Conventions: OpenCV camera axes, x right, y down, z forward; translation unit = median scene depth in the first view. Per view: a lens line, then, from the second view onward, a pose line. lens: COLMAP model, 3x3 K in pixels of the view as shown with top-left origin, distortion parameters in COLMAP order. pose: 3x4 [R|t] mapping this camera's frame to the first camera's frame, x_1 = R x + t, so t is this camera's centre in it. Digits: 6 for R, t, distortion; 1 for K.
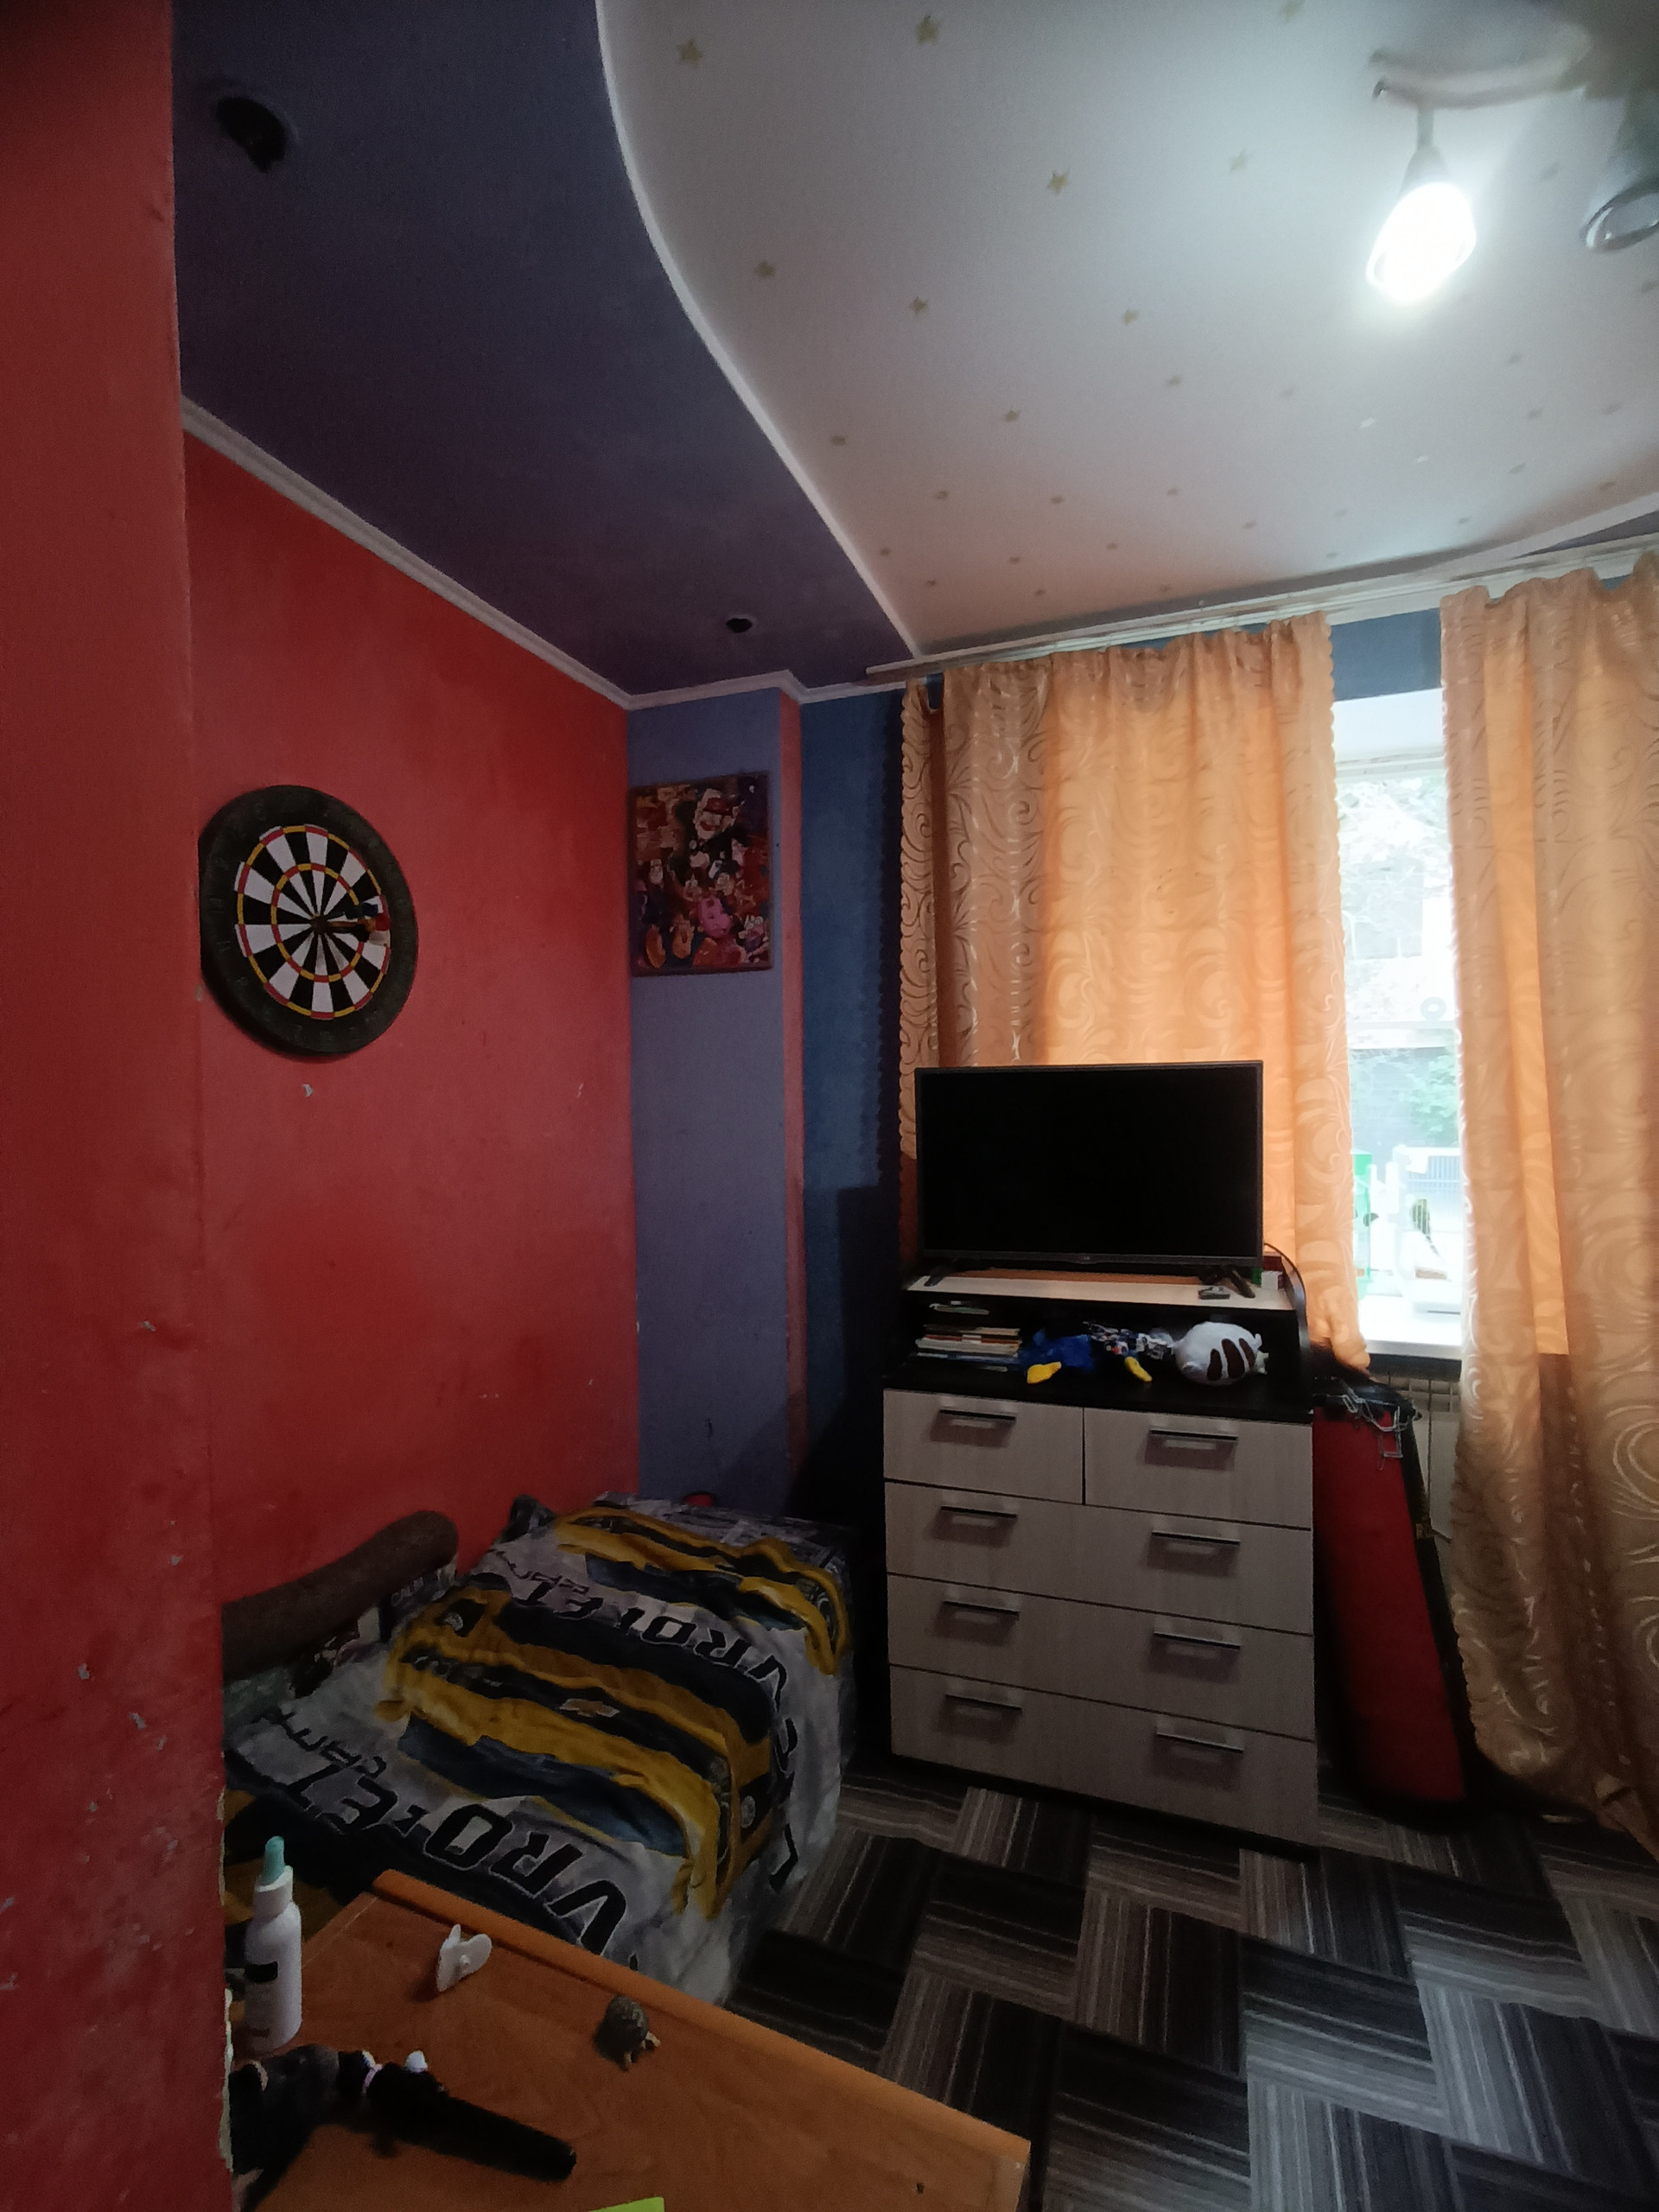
lens RADIAL K [[1006.6, 0, 833.6], [0, 1006.6, 1103.3], [0, 0, 1]] dist [-0.003294, 0.010772]
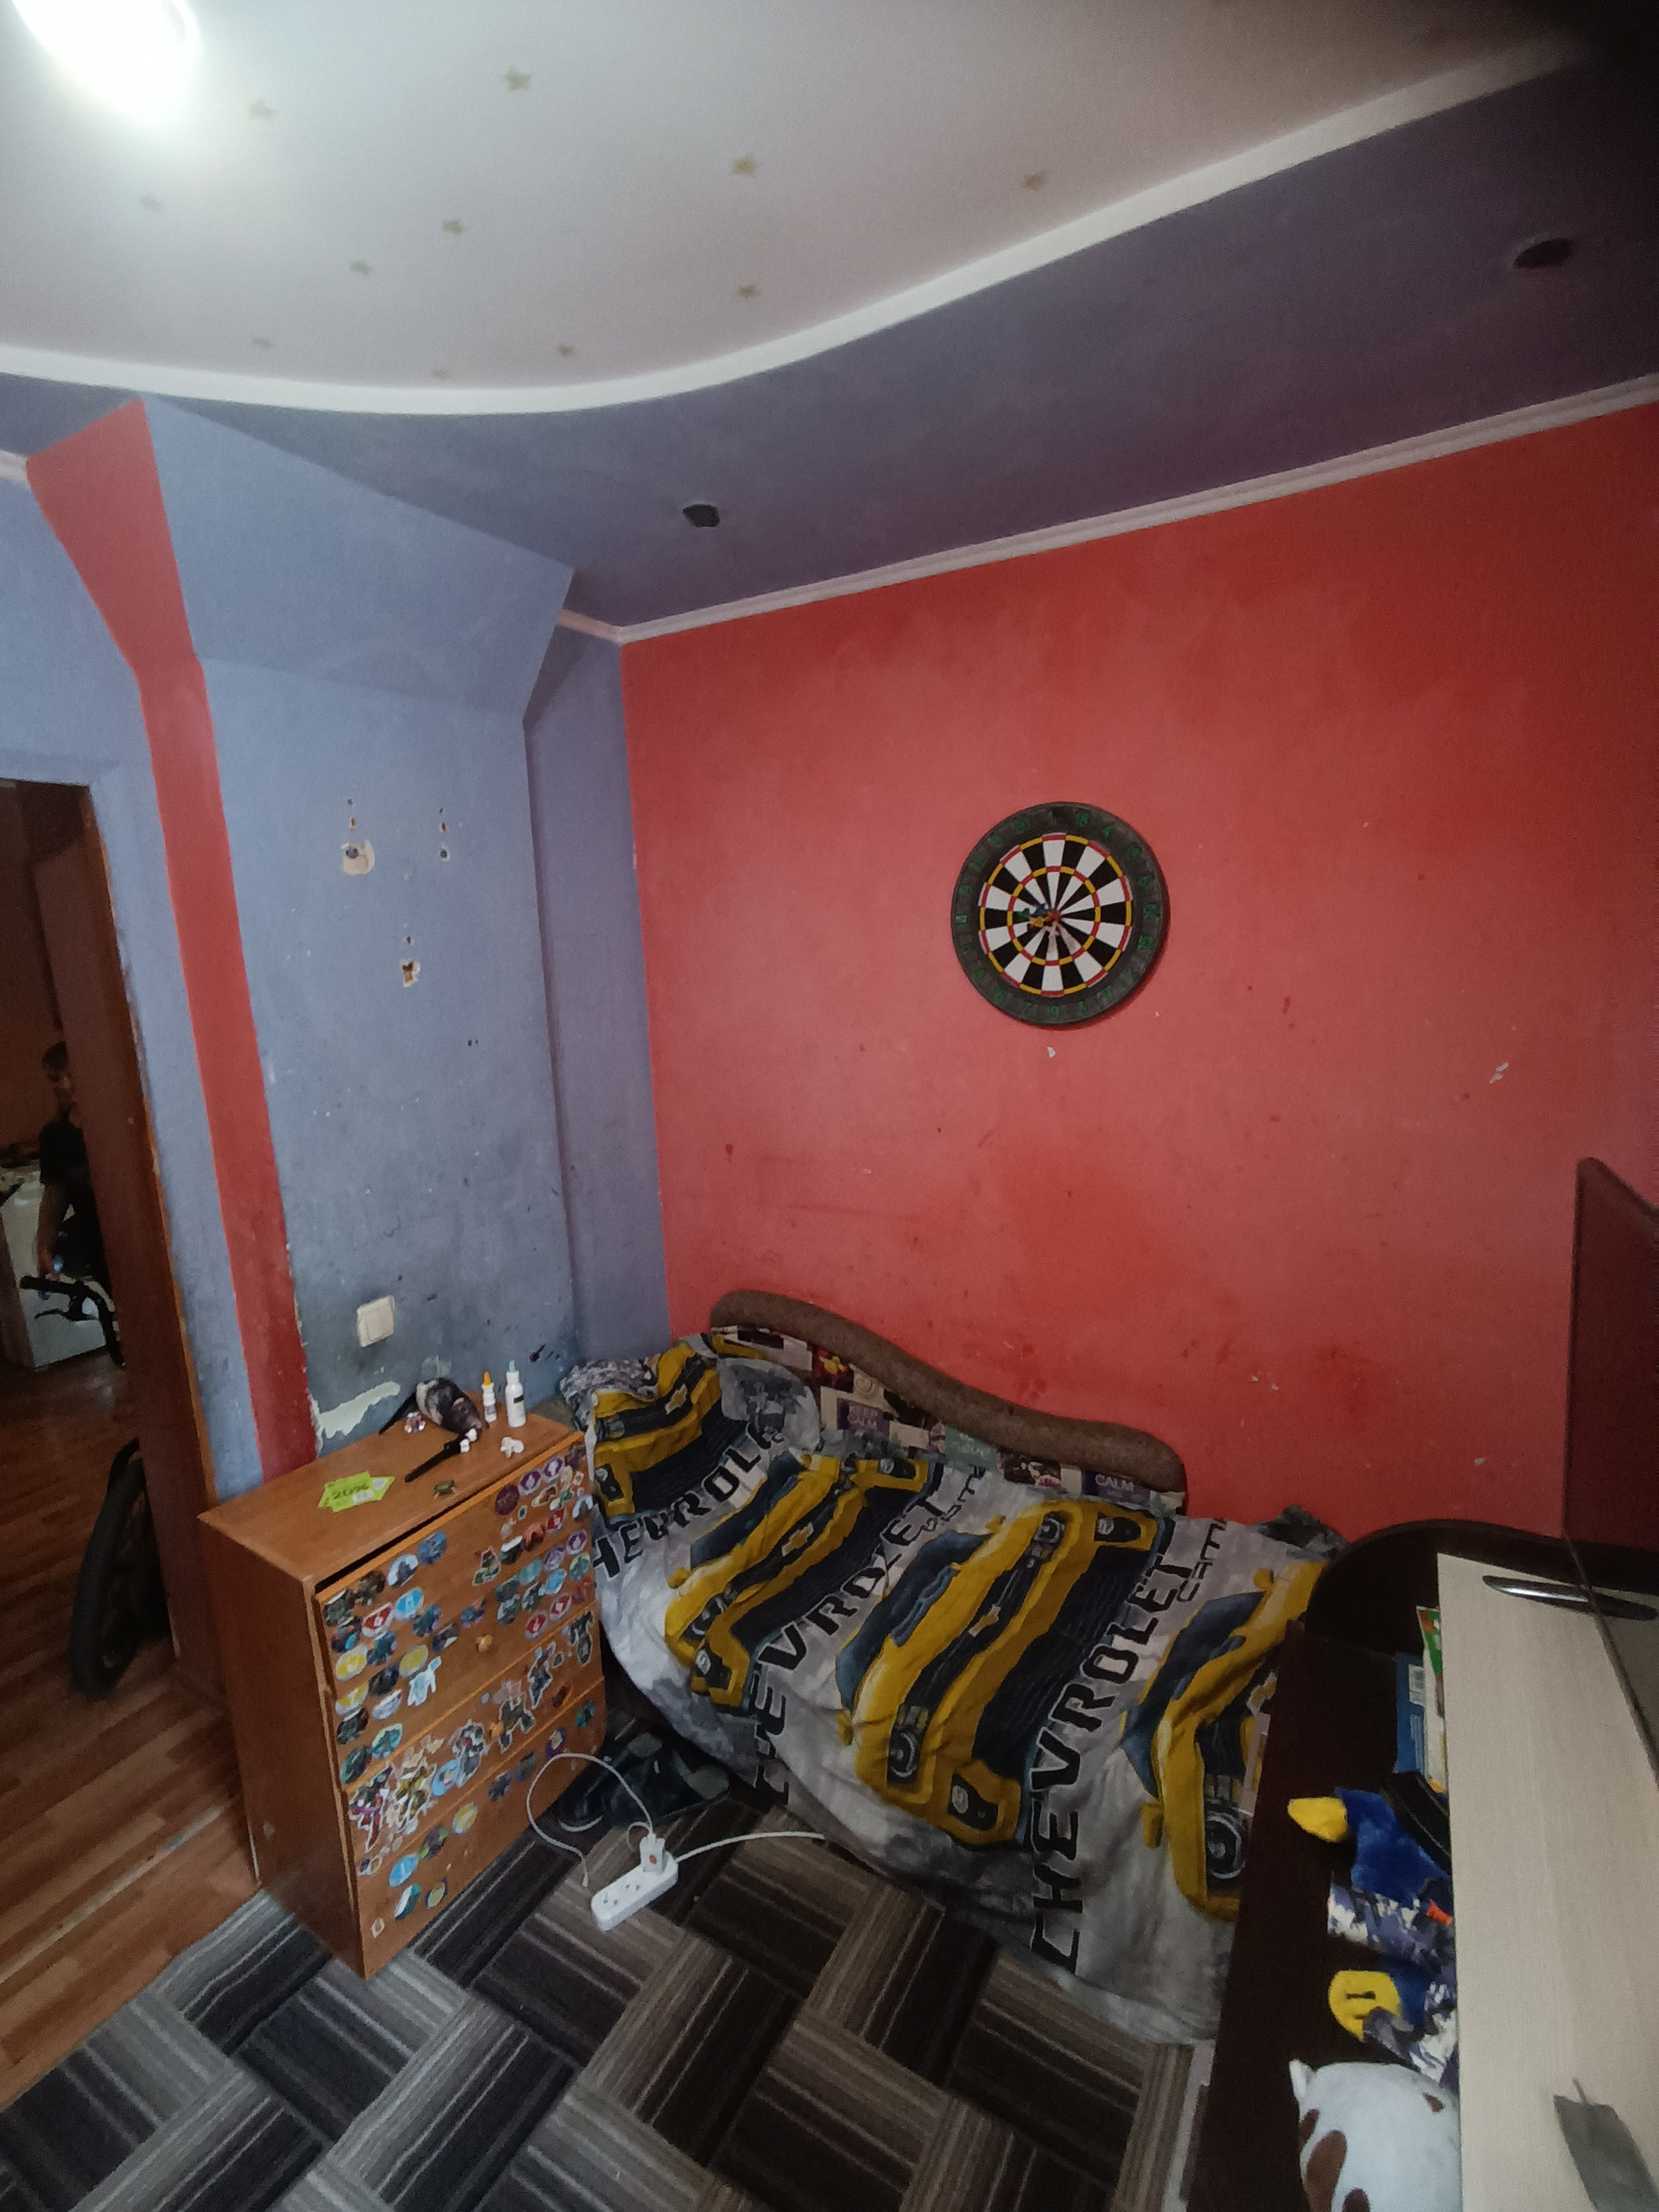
lens RADIAL K [[1006.6, 0, 834.7], [0, 1006.6, 1114.9], [0, 0, 1]] dist [-0.003294, 0.010772]
pose [[-0.172819, 0.197409, -0.964968, 0.952249], [0.013496, 0.980092, 0.198086, -0.241022], [0.984861, 0.021210, -0.172042, 1.223236]]
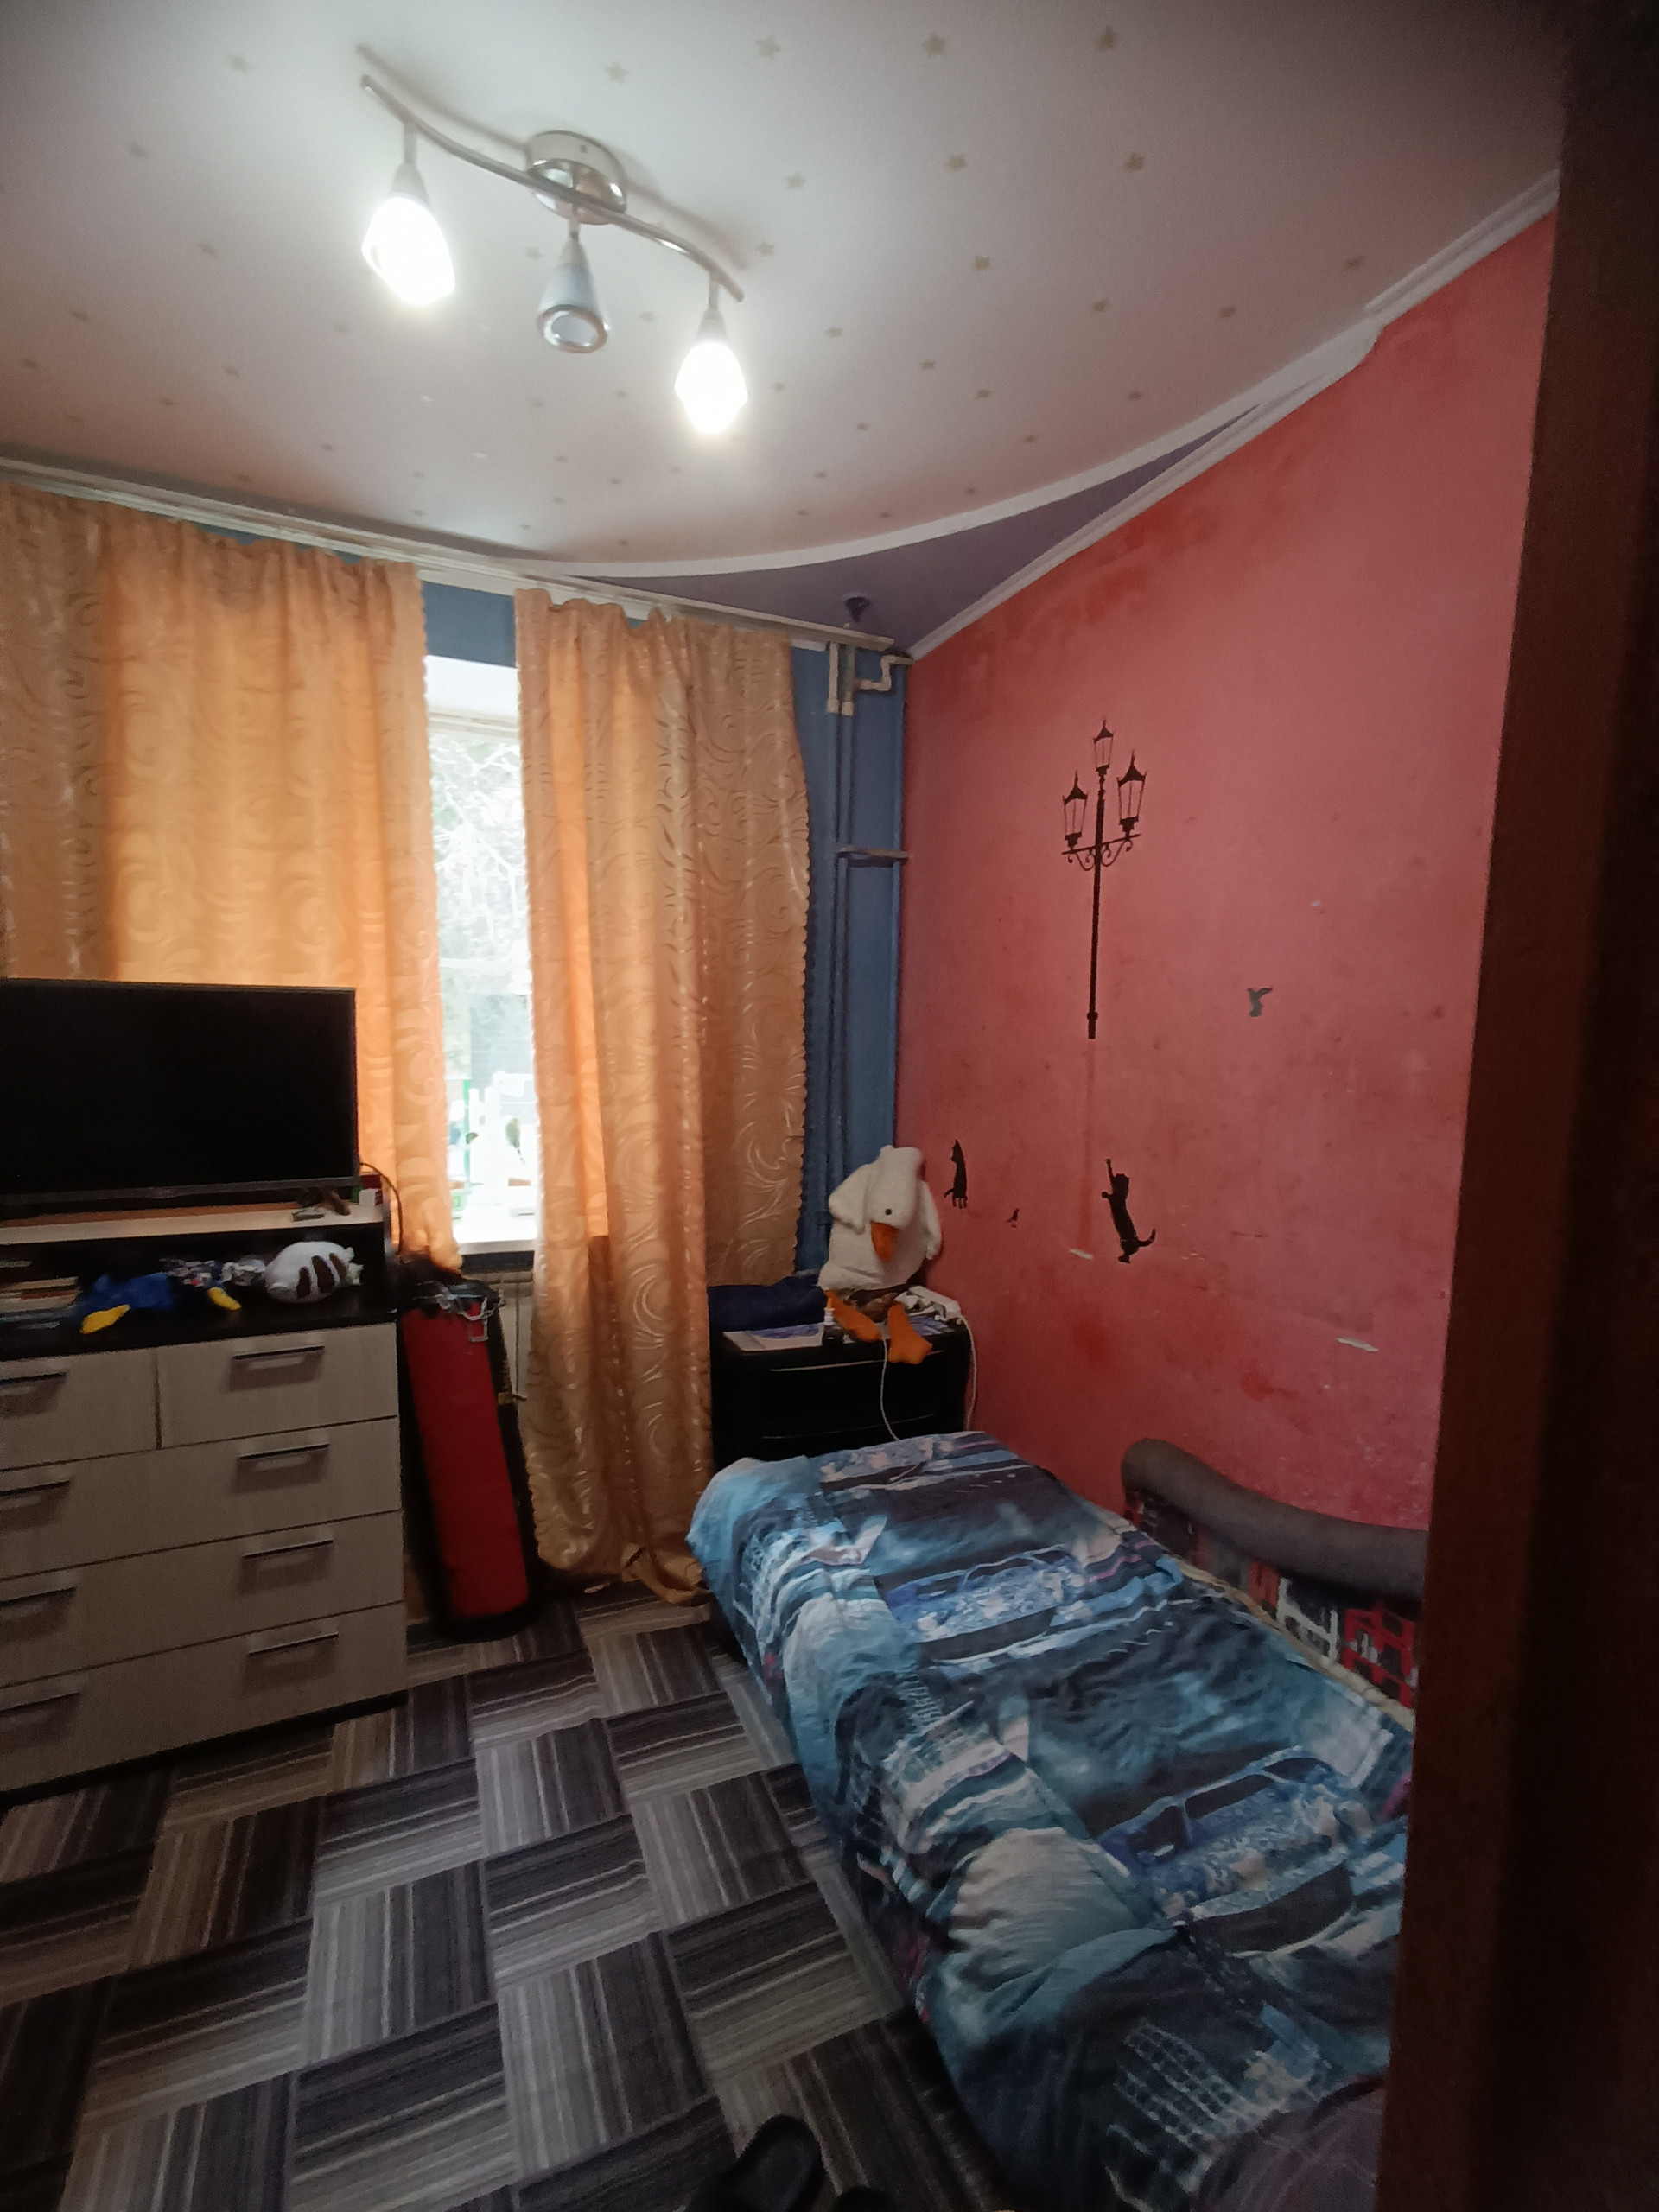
lens RADIAL K [[1006.6, 0, 832.6], [0, 1006.6, 1110.5], [0, 0, 1]] dist [-0.003294, 0.010772]
pose [[0.722085, -0.027277, 0.691266, 0.055842], [-0.014676, 0.998394, 0.054727, 0.019057], [-0.691648, -0.049663, 0.720525, -0.091572]]
